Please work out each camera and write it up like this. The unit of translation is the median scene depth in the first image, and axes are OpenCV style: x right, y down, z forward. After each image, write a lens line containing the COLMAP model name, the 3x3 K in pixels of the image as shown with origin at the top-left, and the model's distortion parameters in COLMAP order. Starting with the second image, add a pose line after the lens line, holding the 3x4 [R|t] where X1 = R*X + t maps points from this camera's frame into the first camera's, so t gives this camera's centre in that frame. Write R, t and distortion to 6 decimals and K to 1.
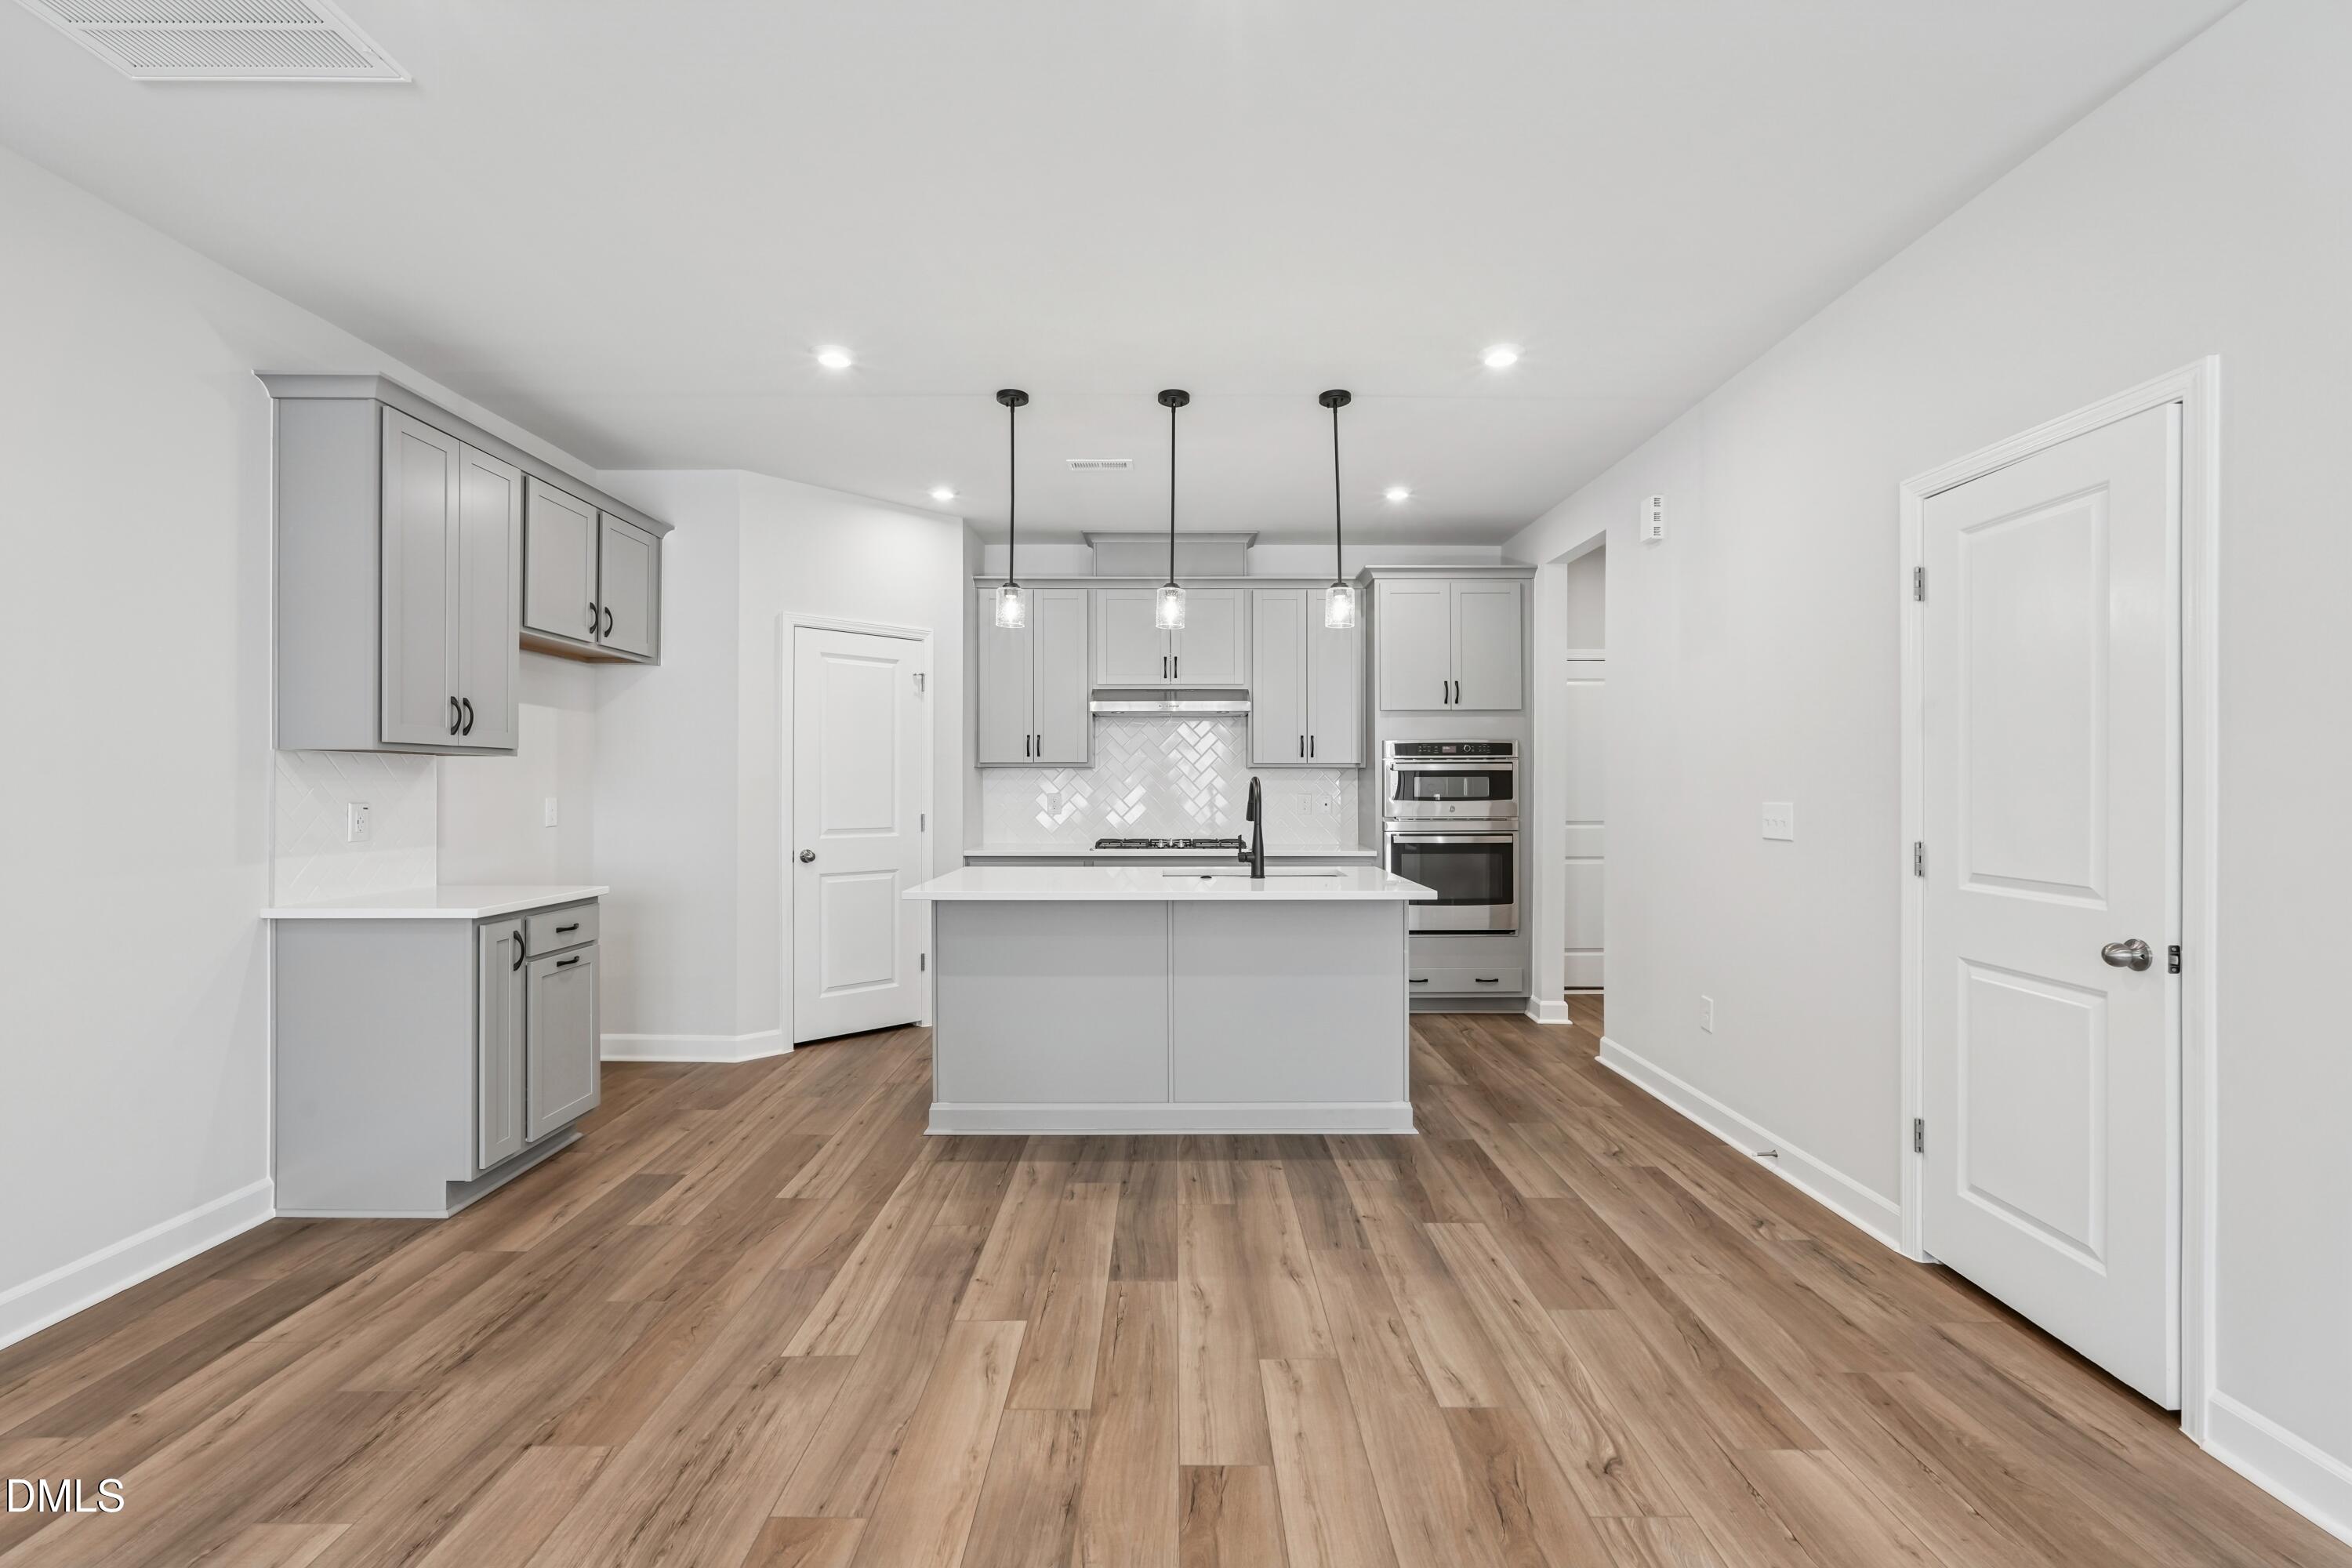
lens RADIAL K [[1037.0, 0, 1168.7], [0, 1037.0, 784.9], [0, 0, 1]] dist [-0.016637, 0.009497]
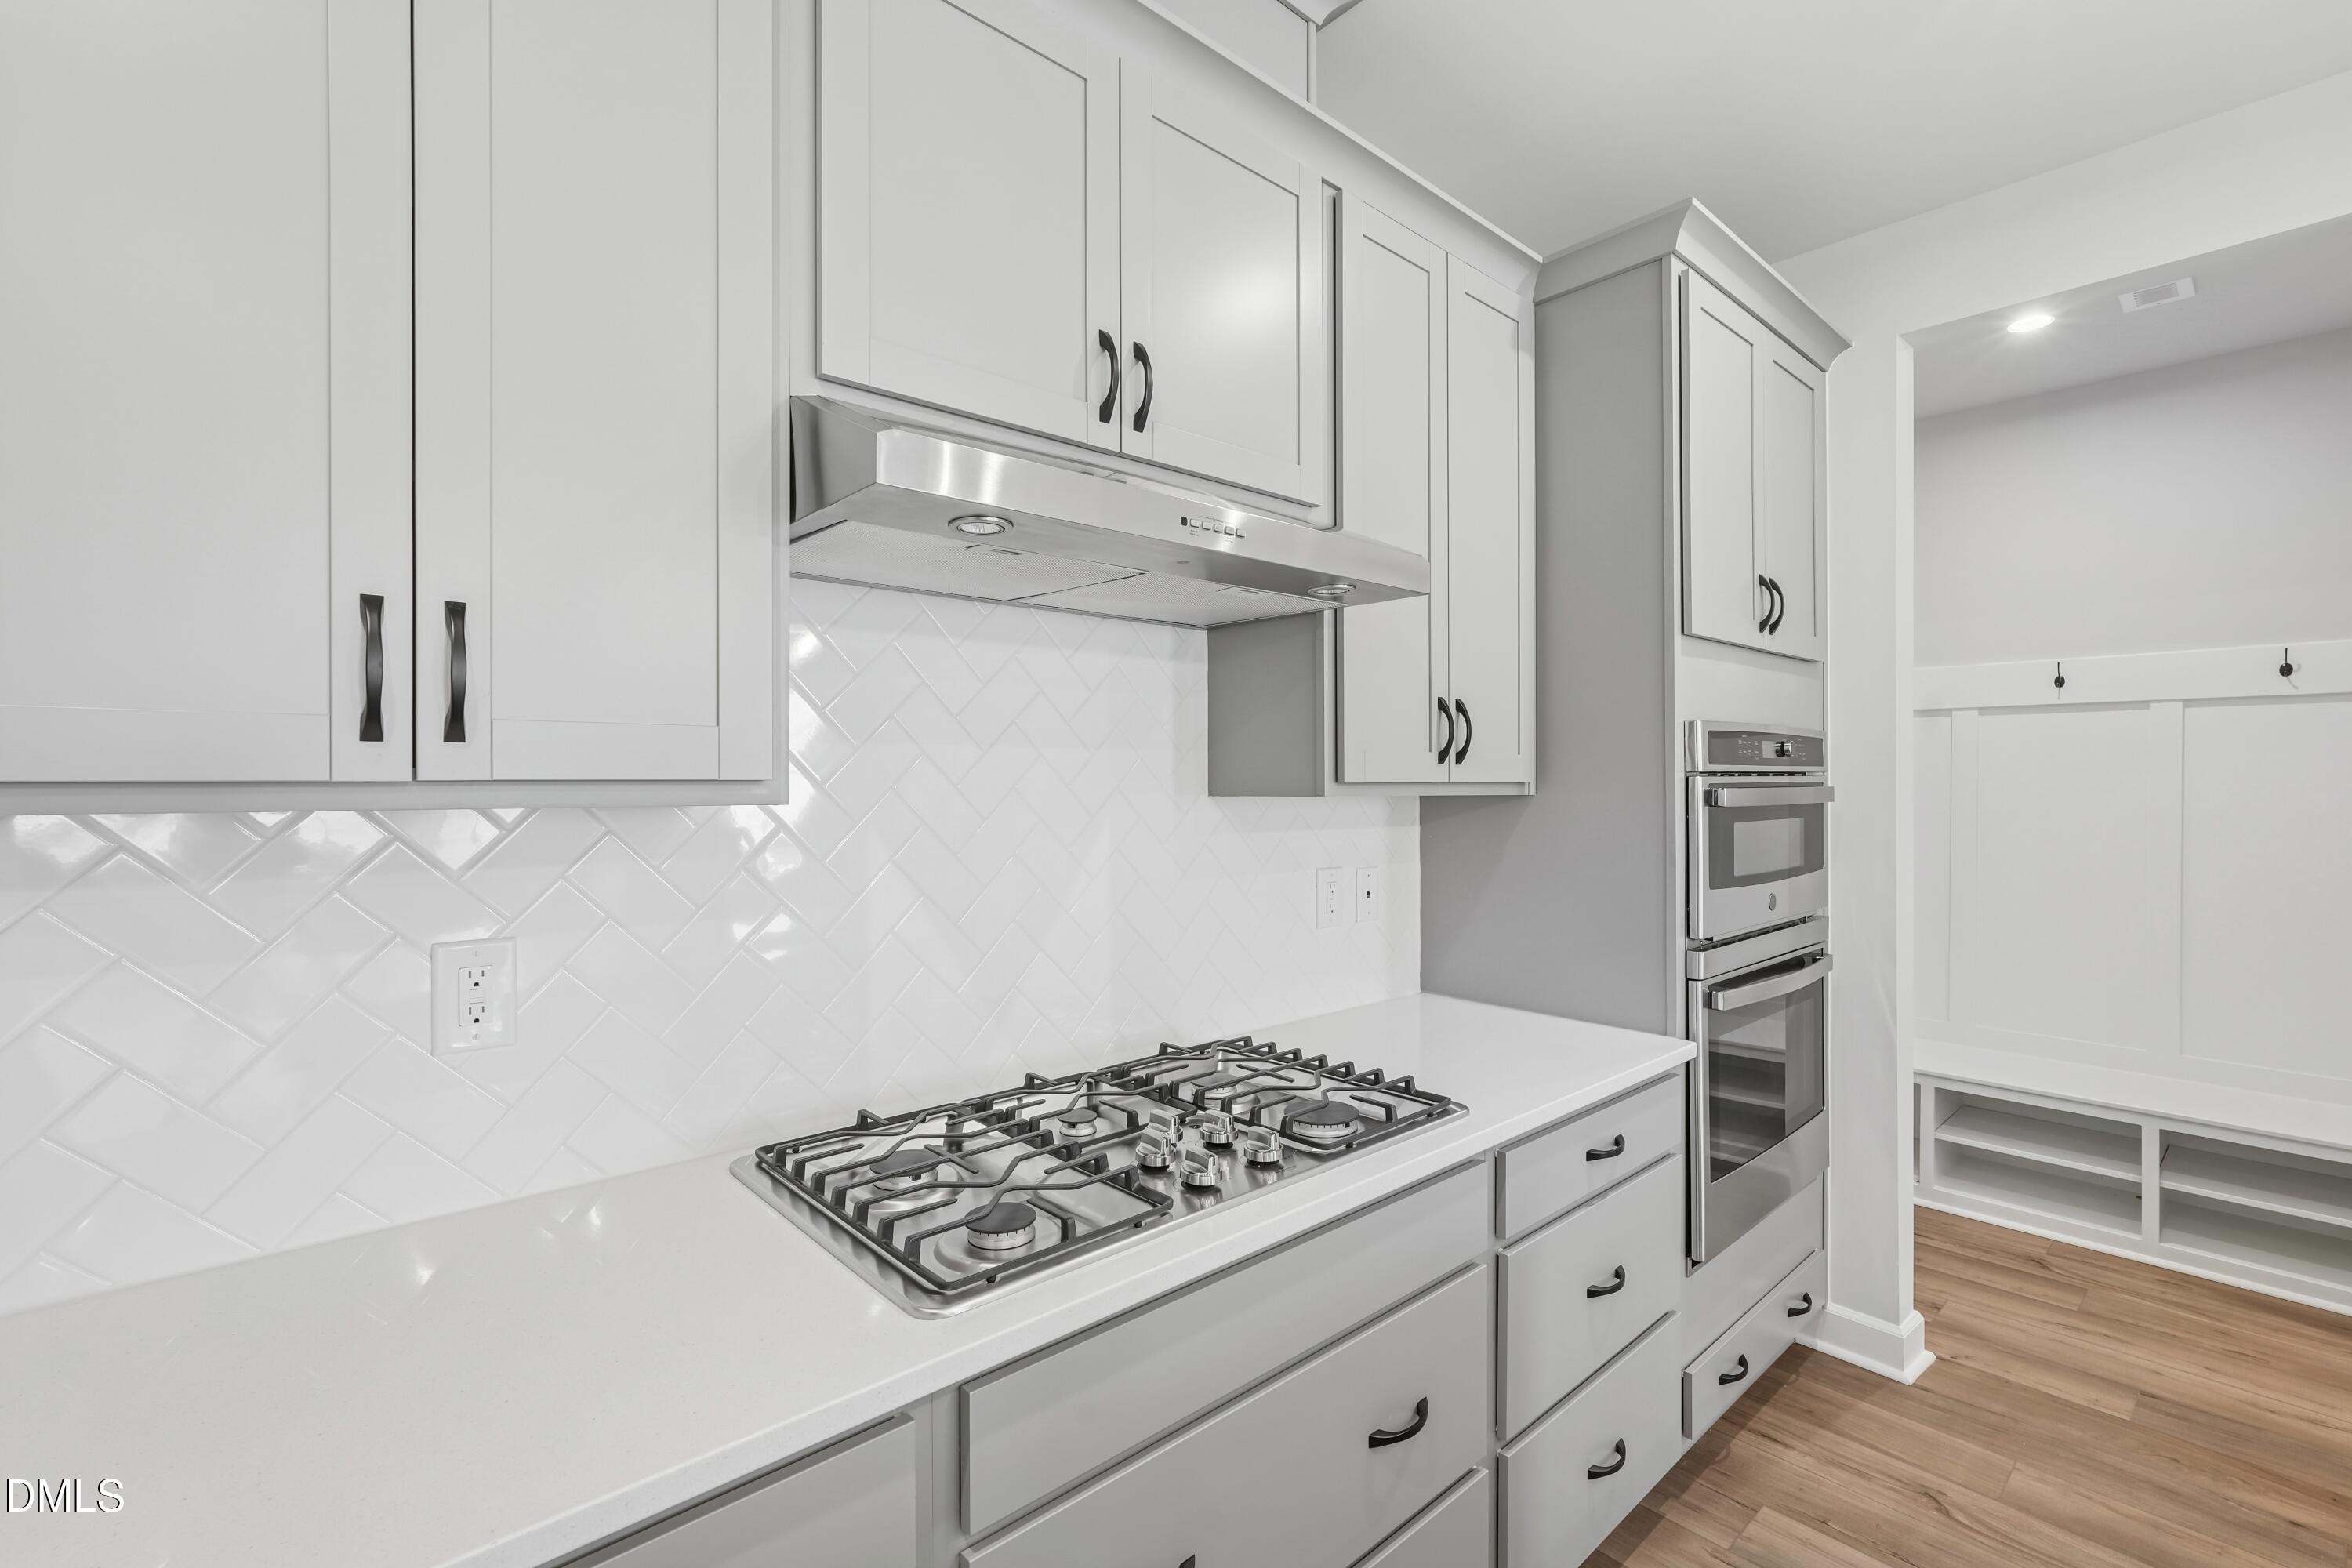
lens RADIAL K [[1037.0, 0, 1168.7], [0, 1037.0, 784.9], [0, 0, 1]] dist [-0.016637, 0.009497]
pose [[0.748321, -0.004487, 0.663322, -0.228627], [0.001740, 0.999987, 0.004801, -0.033313], [-0.663335, -0.002439, 0.748319, 1.251151]]
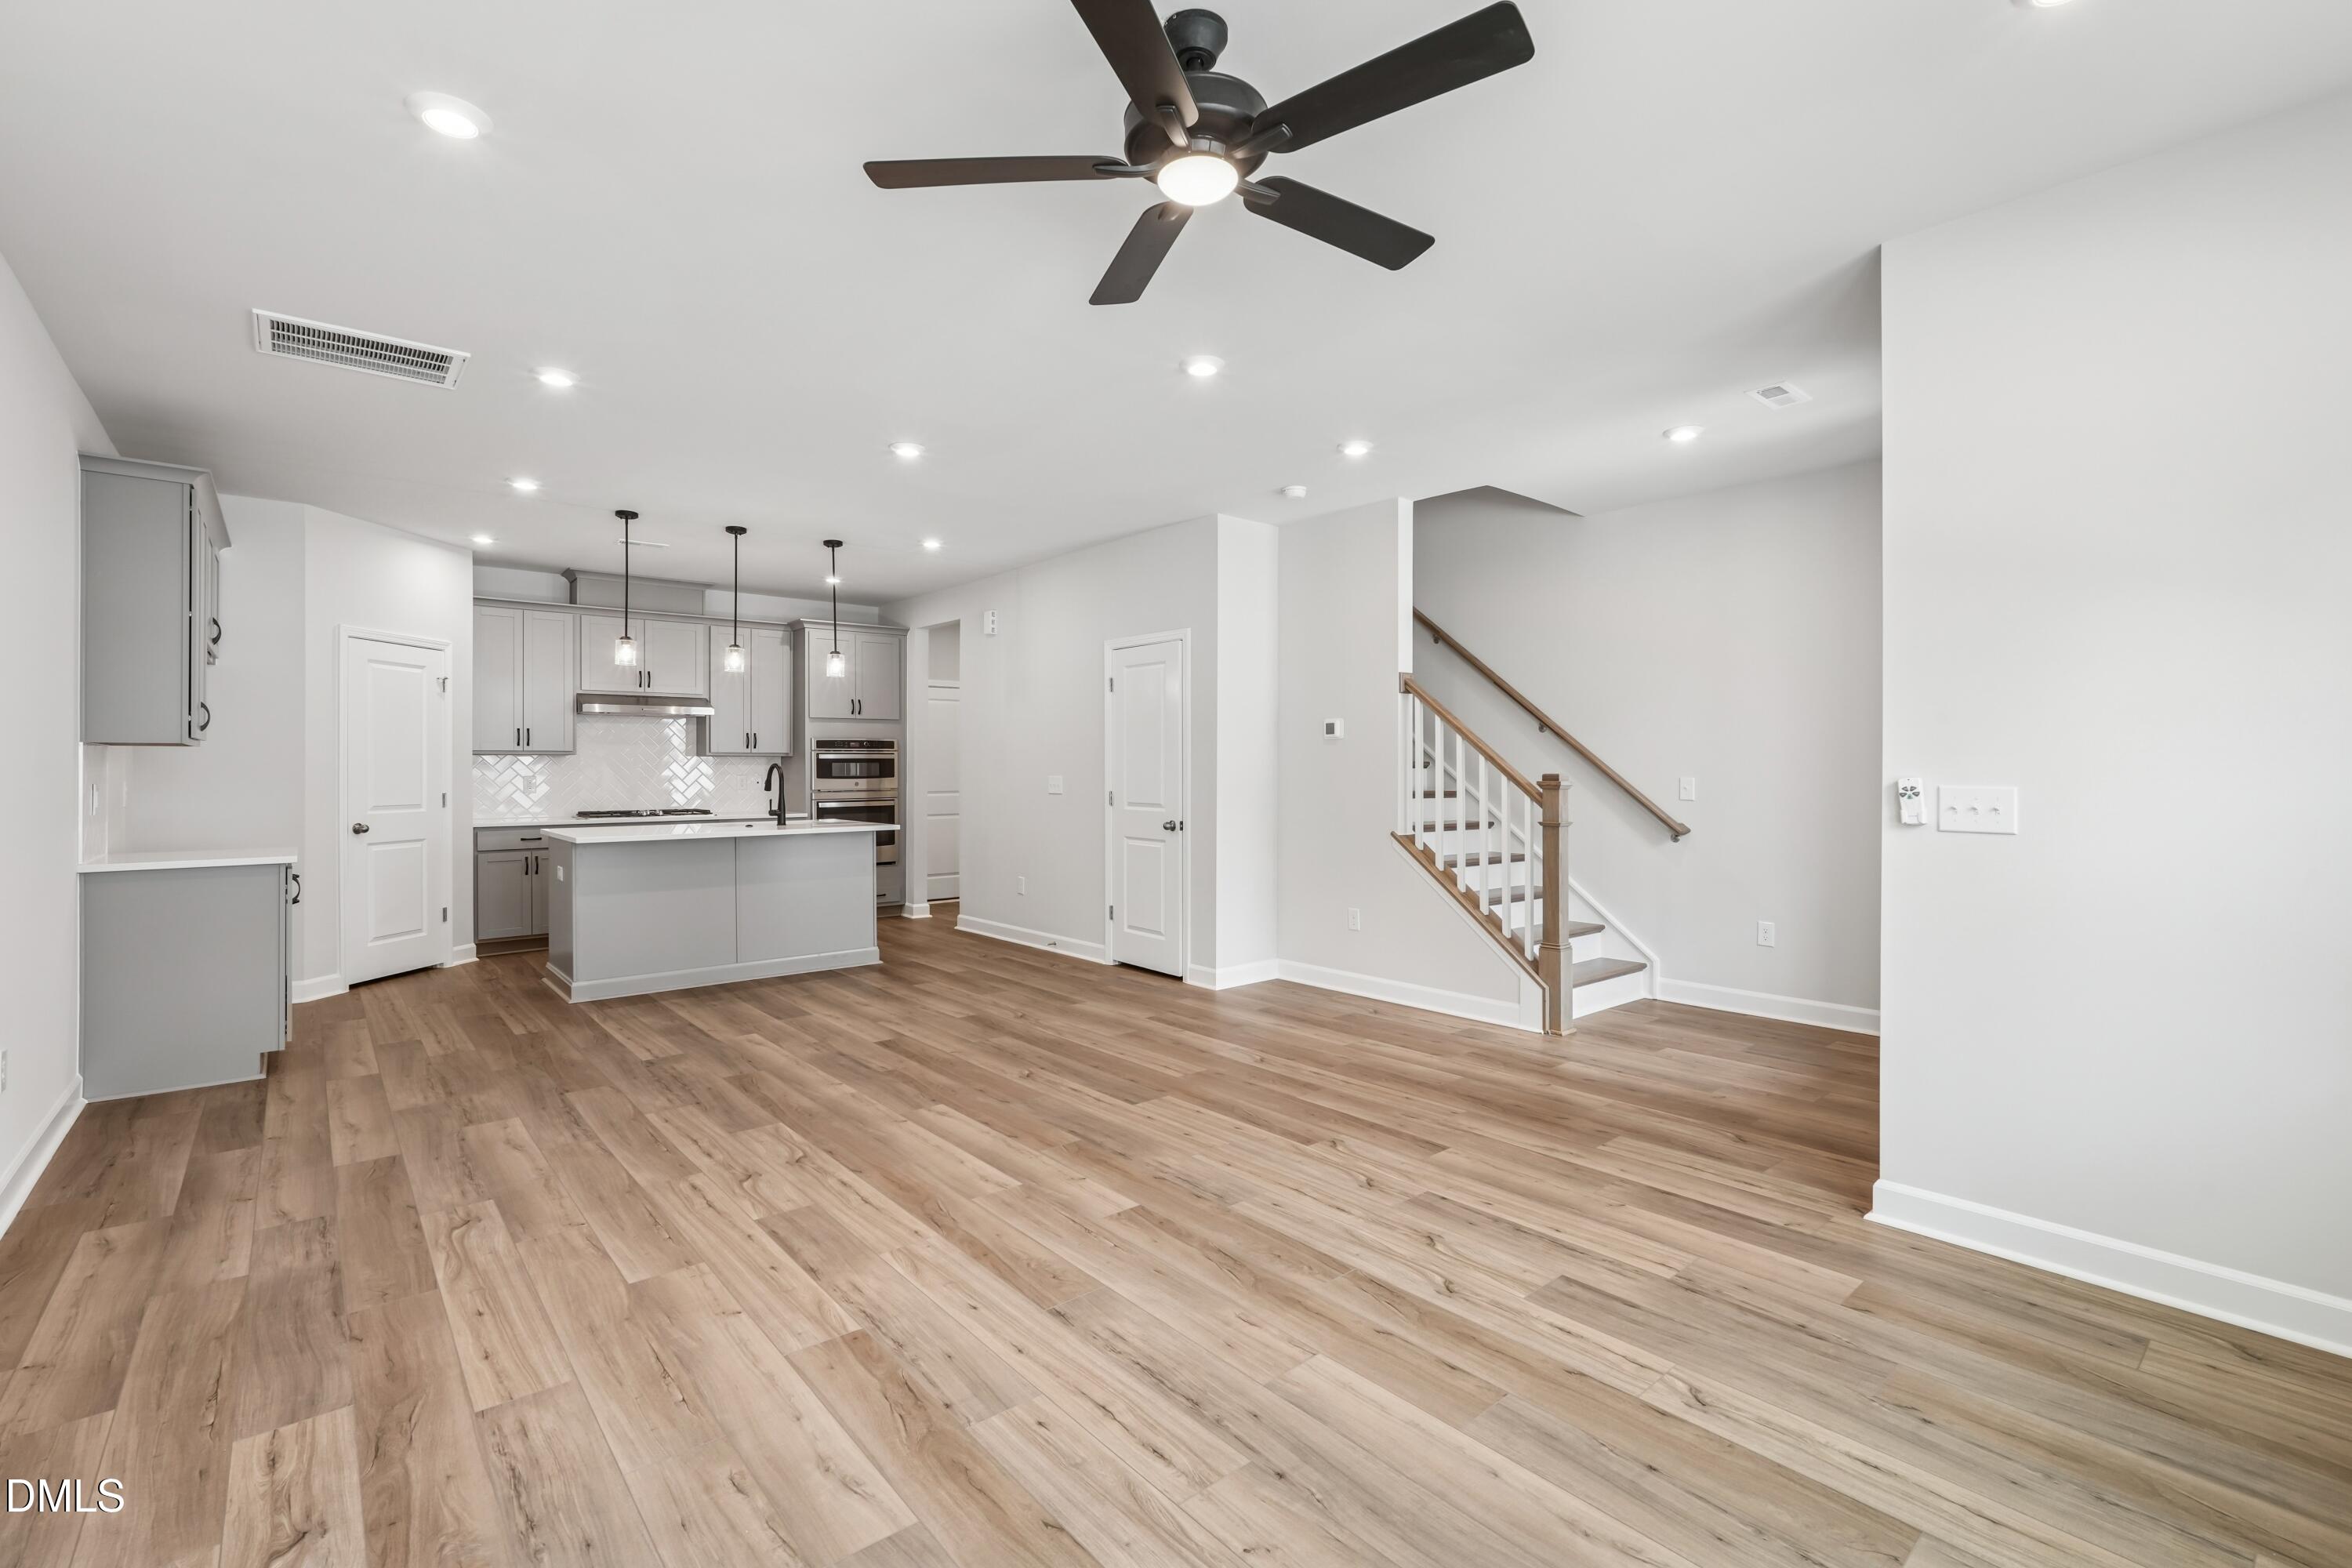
lens RADIAL K [[1056.0, 0, 1176.0], [0, 1056.0, 784.0], [0, 0, 1]] dist [-0.018173, 0.011662]
pose [[0.765042, -0.010438, 0.643896, -0.526452], [0.001402, 0.999893, 0.014544, 0.001825], [-0.643979, -0.010224, 0.764975, -0.697077]]
